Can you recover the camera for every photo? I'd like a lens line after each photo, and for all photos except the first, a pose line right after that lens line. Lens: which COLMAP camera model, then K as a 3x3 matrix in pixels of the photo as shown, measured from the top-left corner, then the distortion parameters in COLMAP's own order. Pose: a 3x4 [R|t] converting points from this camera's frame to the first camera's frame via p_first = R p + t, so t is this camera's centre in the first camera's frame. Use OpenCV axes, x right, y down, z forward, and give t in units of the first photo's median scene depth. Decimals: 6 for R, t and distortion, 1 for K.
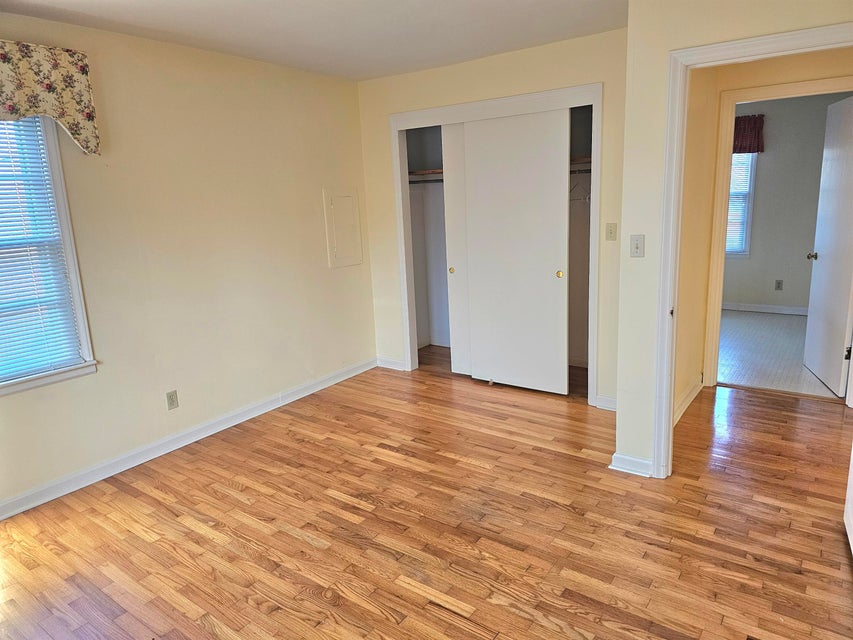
lens RADIAL K [[573.5, 0, 426.5], [0, 573.5, 320.0], [0, 0, 1]] dist [0.078916, -0.086587]
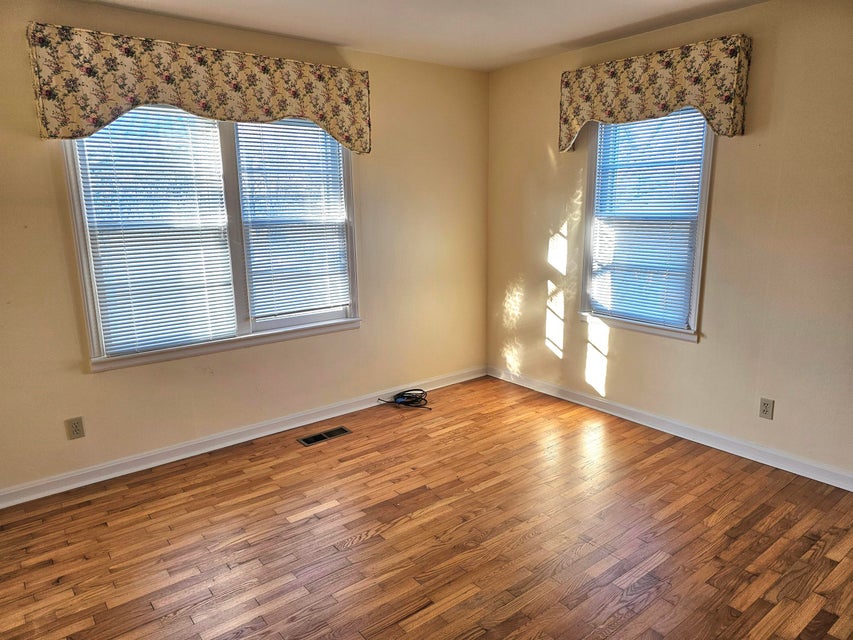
lens RADIAL K [[573.5, 0, 426.5], [0, 573.5, 320.0], [0, 0, 1]] dist [0.078916, -0.086587]
pose [[-0.273231, 0.239605, -0.931630, 0.559501], [-0.185069, 0.937296, 0.295339, -0.173804], [0.943978, 0.253112, -0.211755, 0.743337]]
